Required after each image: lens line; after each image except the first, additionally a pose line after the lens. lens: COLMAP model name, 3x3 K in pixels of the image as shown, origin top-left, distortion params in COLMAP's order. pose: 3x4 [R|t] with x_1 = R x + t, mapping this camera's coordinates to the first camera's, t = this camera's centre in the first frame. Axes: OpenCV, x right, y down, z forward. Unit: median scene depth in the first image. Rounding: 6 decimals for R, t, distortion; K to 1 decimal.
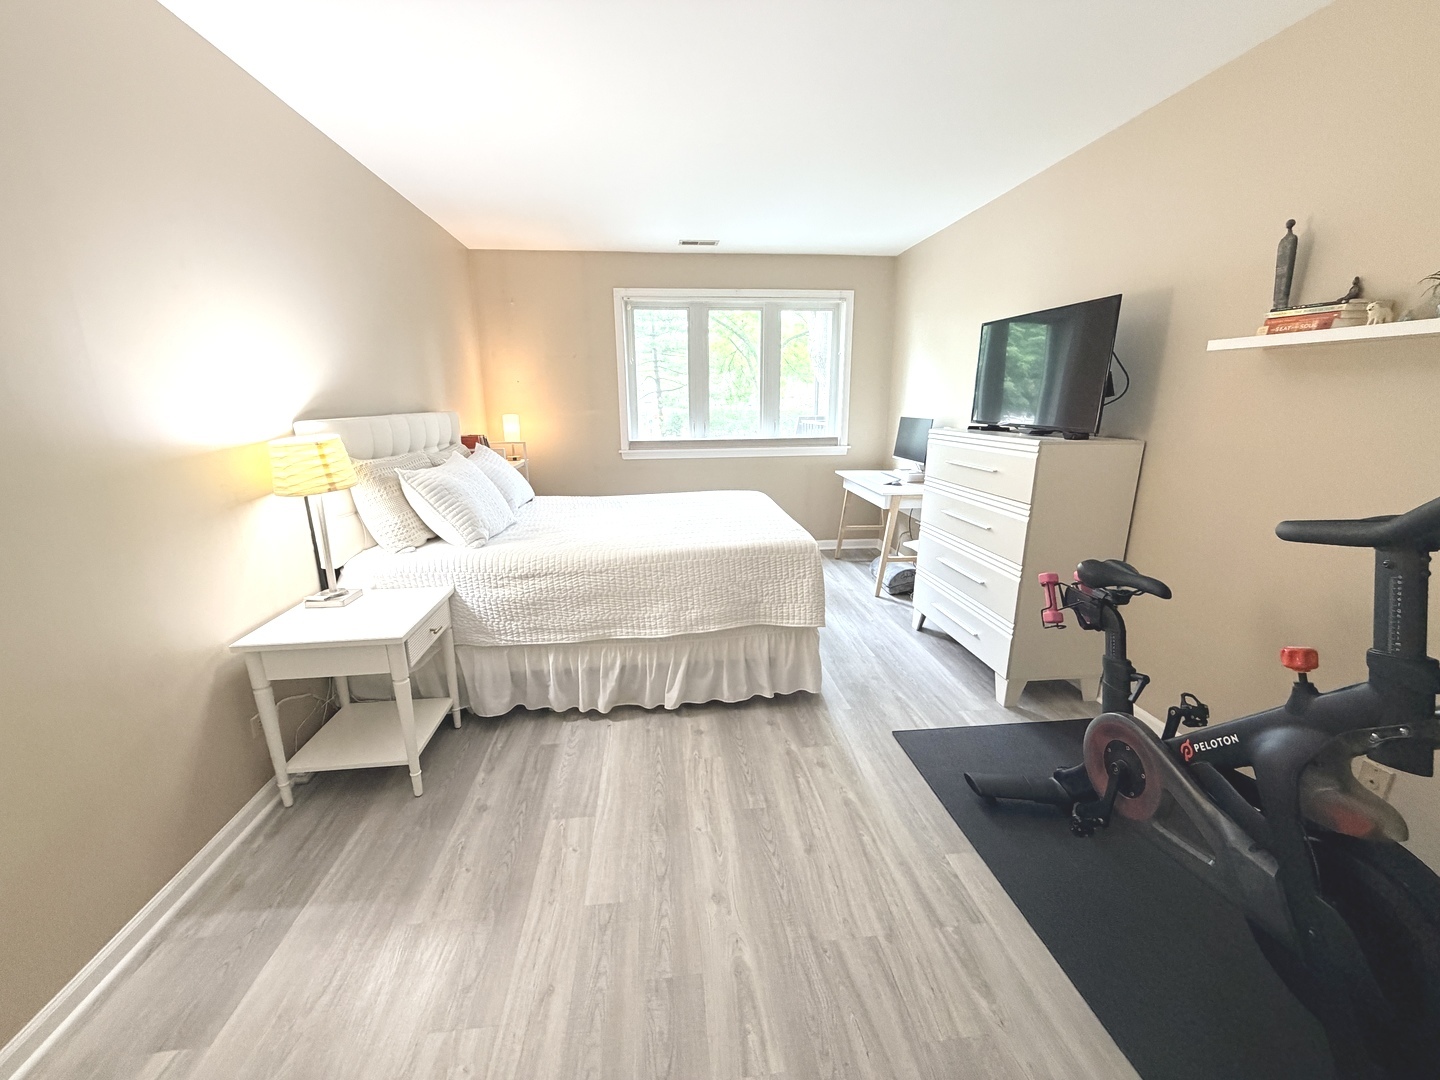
lens RADIAL K [[572.8, 0, 717.8], [0, 572.8, 542.4], [0, 0, 1]] dist [-0.000311, 0.000984]
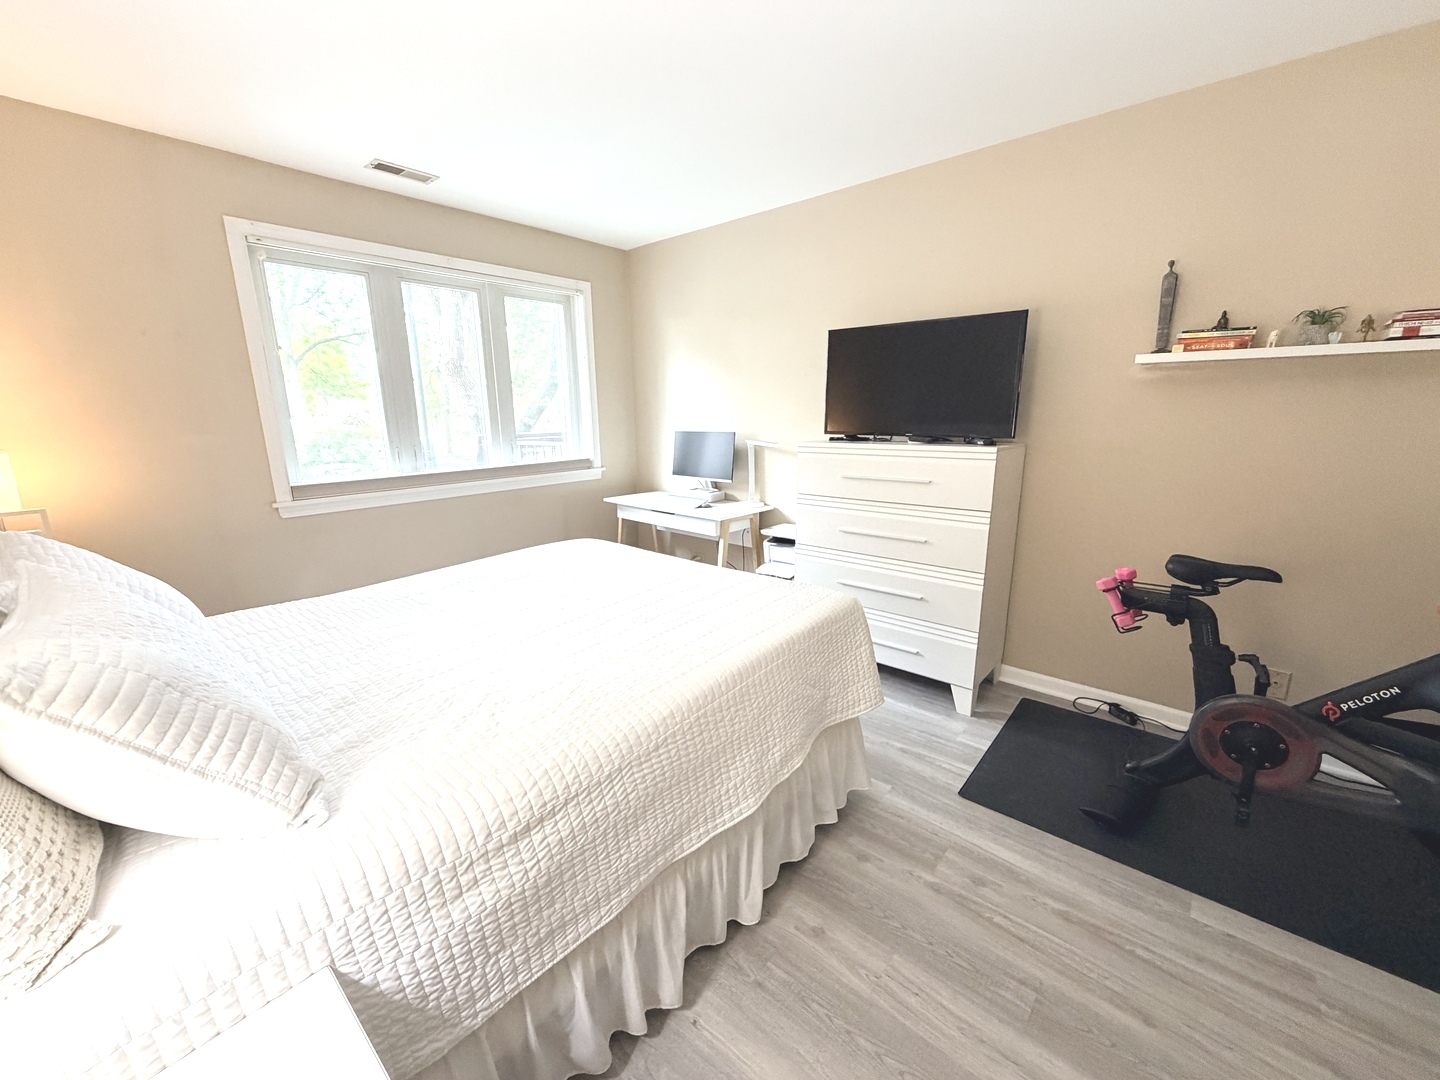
lens RADIAL K [[572.8, 0, 720.8], [0, 572.8, 540.9], [0, 0, 1]] dist [-0.000311, 0.000984]
pose [[0.733258, -0.155780, 0.661865, -0.463791], [0.175452, 0.983786, 0.037172, -0.135084], [-0.656924, 0.088869, 0.748701, 0.564380]]
